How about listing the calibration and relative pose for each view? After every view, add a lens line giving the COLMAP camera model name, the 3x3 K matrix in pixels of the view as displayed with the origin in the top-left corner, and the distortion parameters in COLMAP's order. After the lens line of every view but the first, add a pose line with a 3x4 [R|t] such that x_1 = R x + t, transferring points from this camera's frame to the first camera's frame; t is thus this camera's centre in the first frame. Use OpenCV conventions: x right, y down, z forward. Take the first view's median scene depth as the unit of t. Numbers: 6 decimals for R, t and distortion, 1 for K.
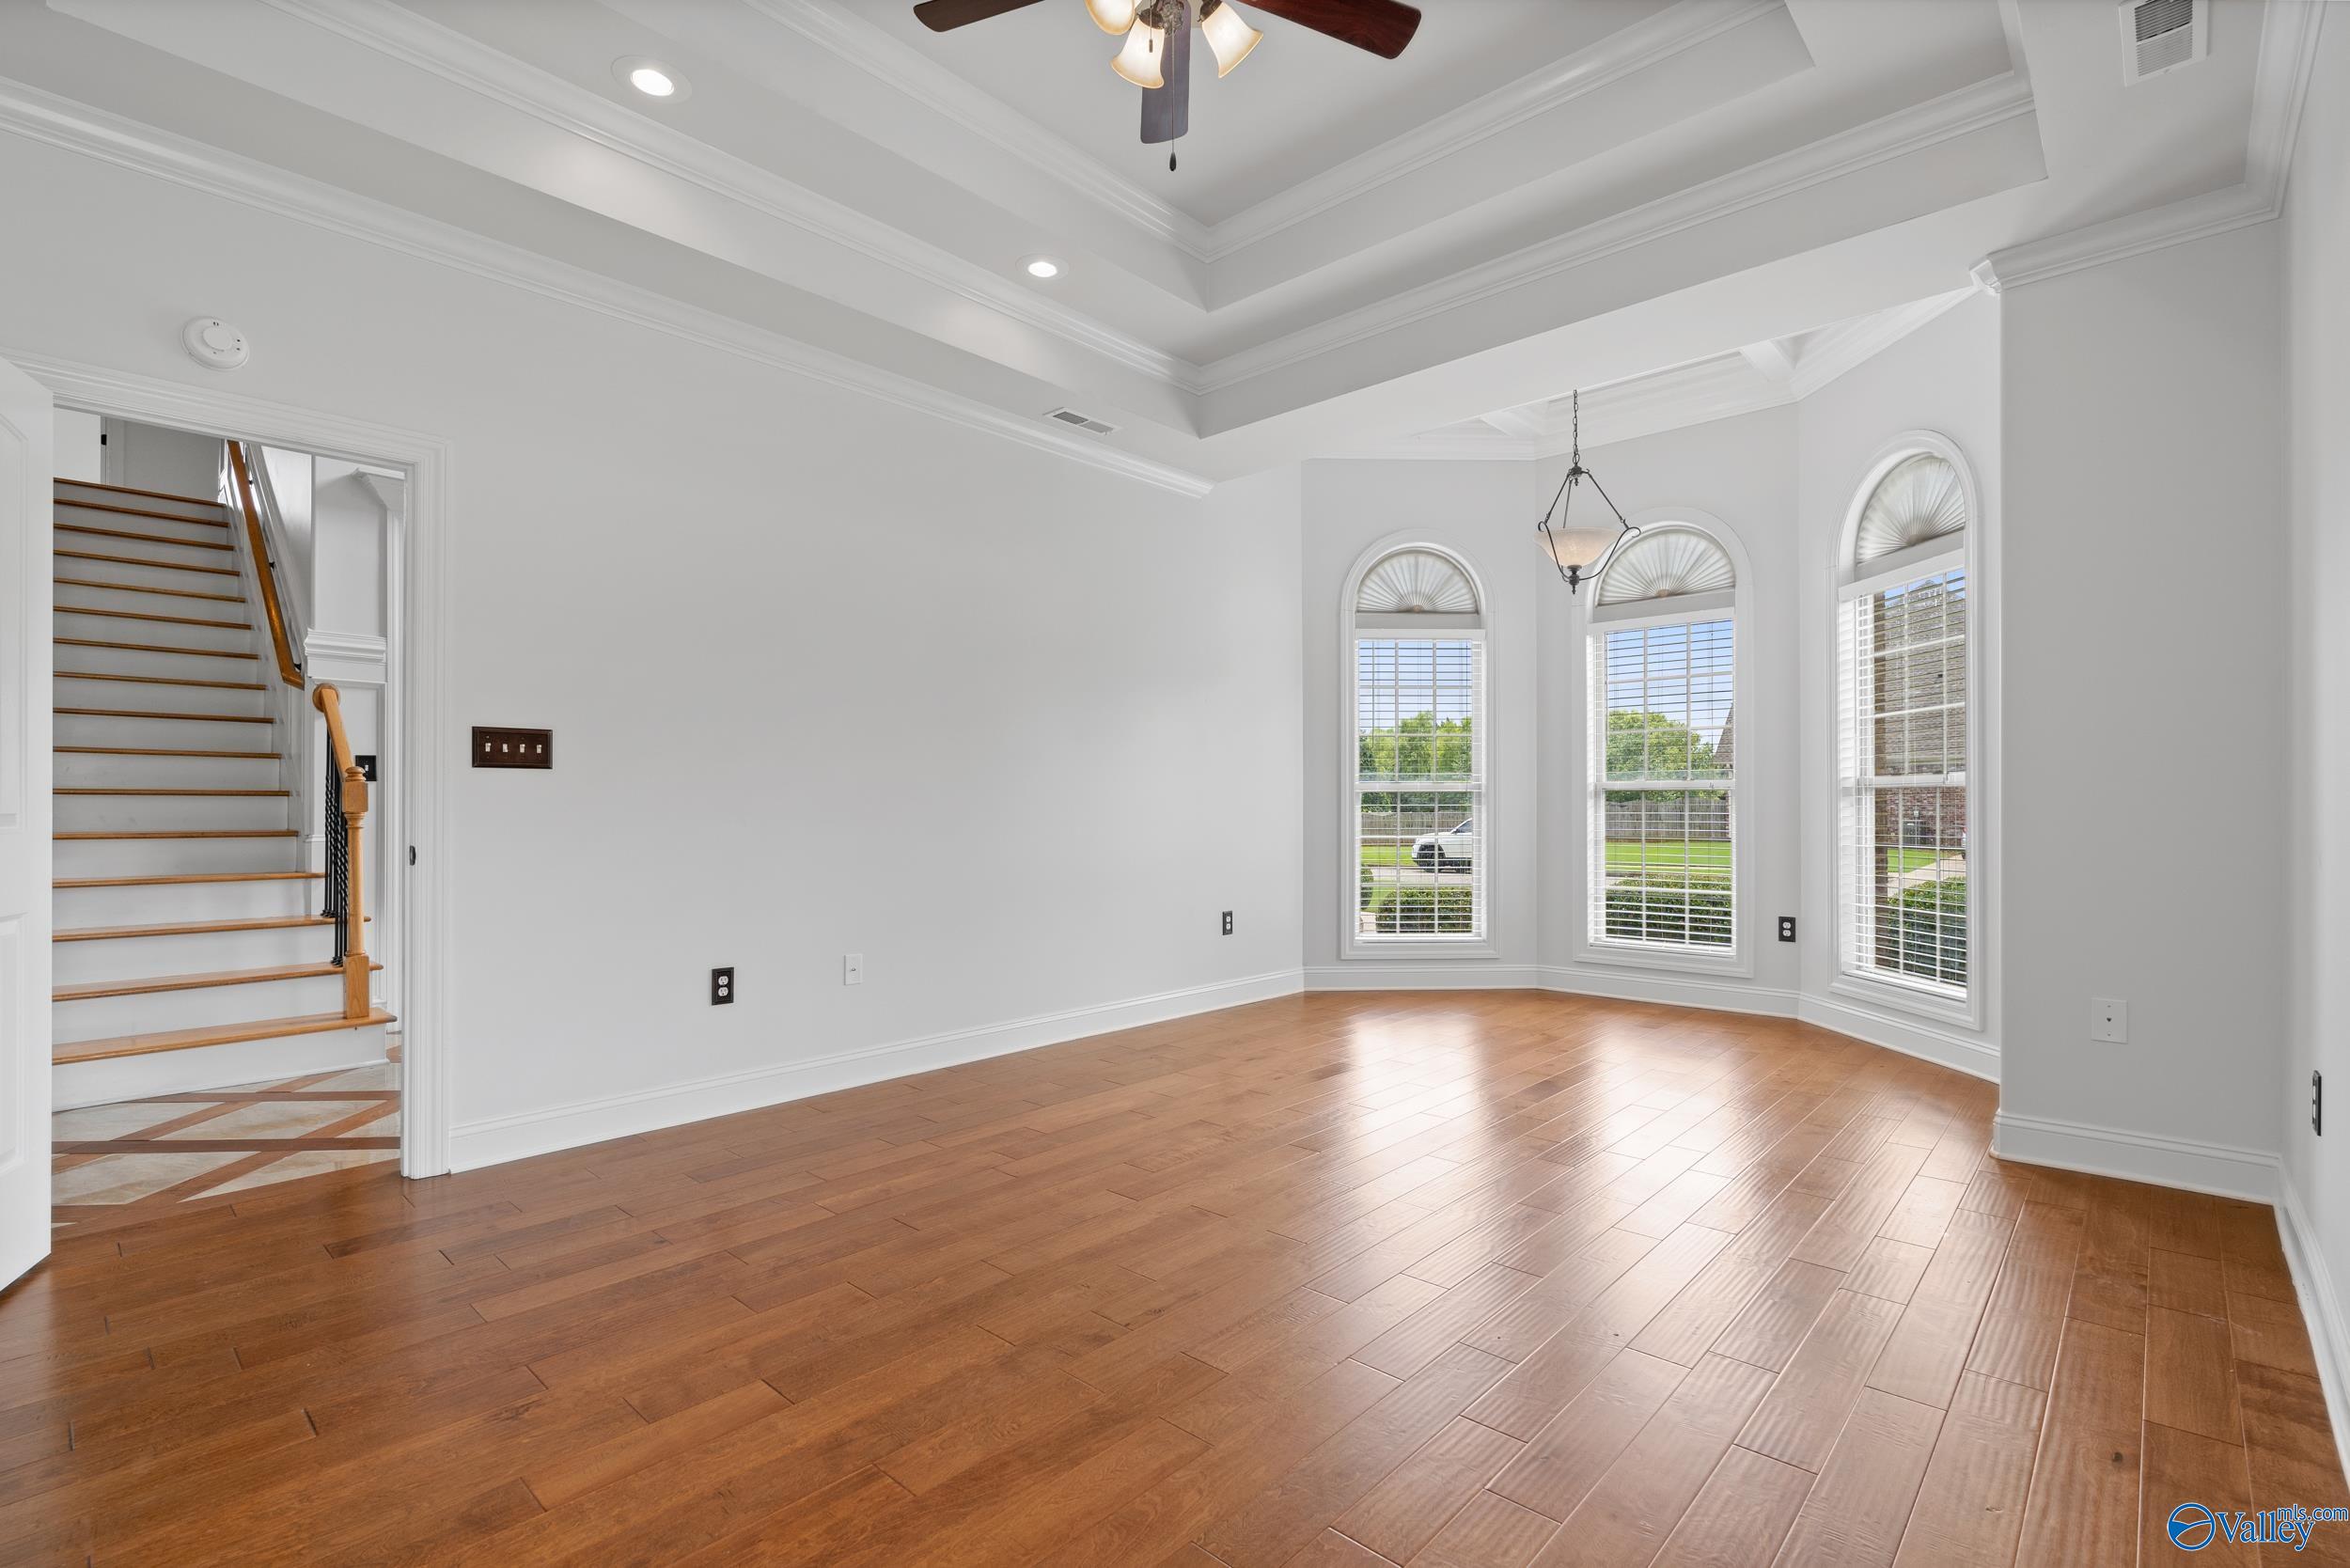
lens RADIAL K [[1074.4, 0, 1176.5], [0, 1074.4, 799.2], [0, 0, 1]] dist [-0.009142, 0.000369]
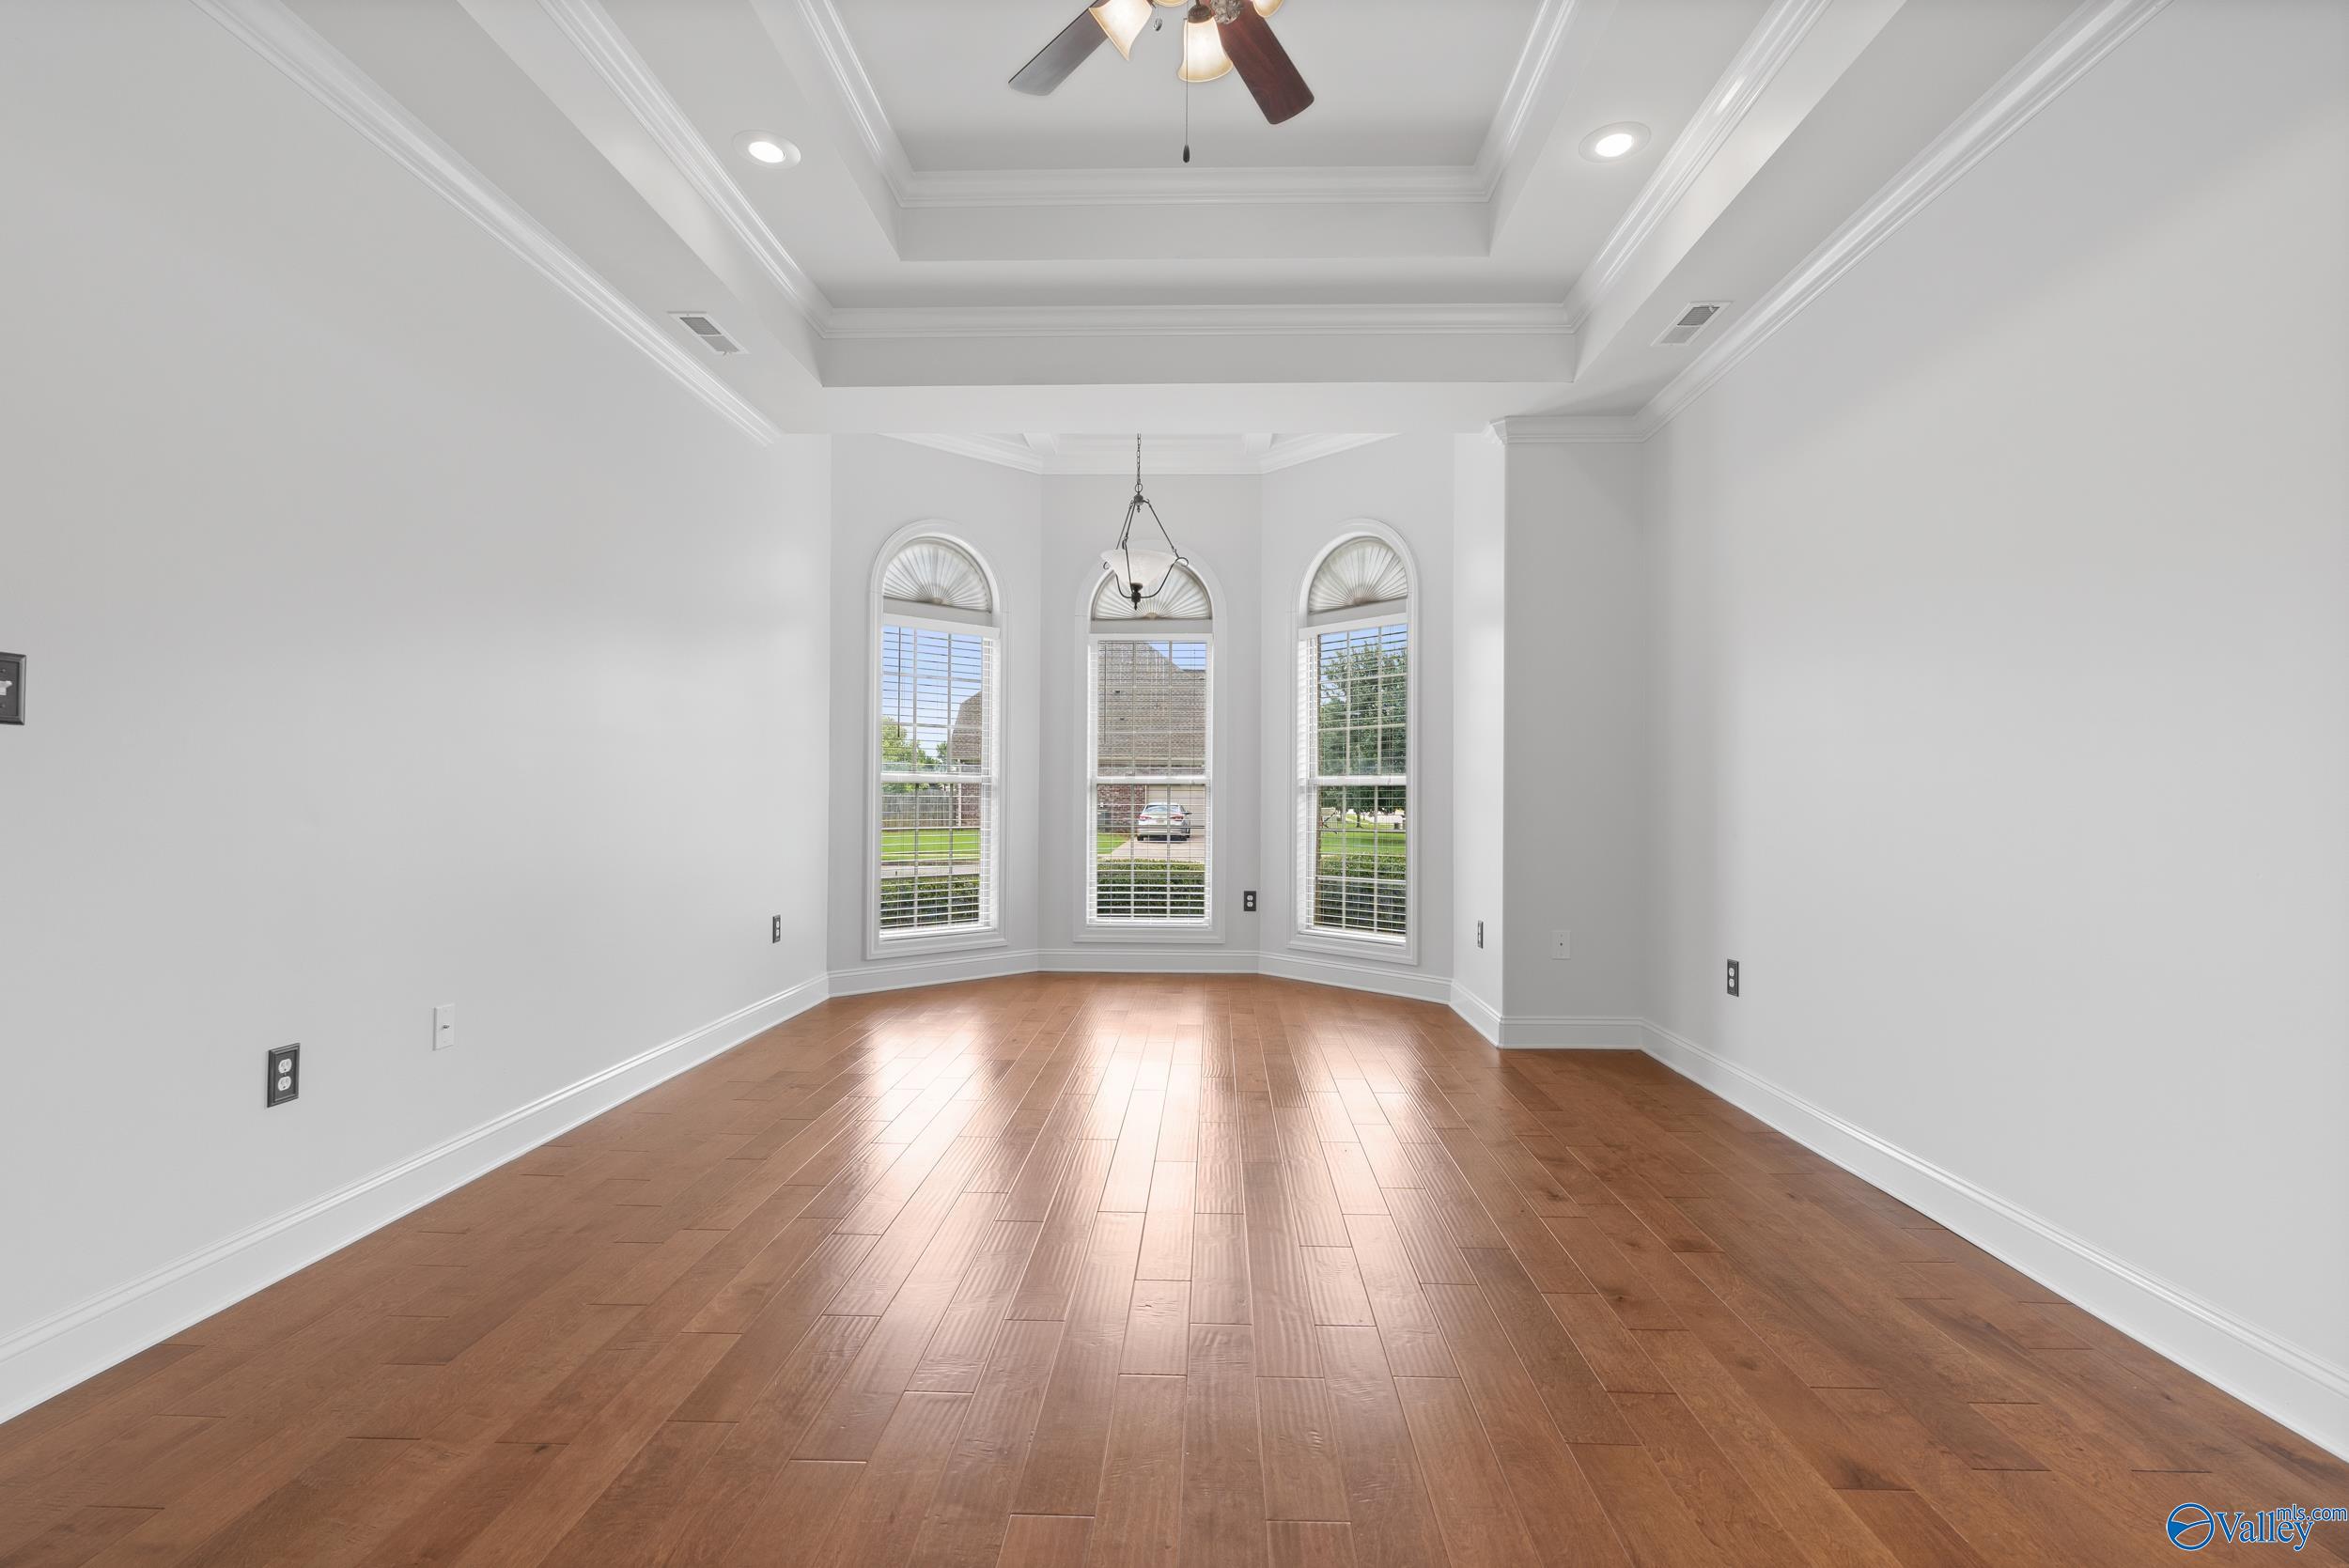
lens RADIAL K [[1083.8, 0, 1174.5], [0, 1083.8, 784.0], [0, 0, 1]] dist [-0.000945, 0.000118]
pose [[0.757286, 0.015130, 0.652908, -0.311194], [-0.010642, 0.999885, -0.010827, 0.001395], [-0.652997, 0.001251, 0.757360, 0.114079]]
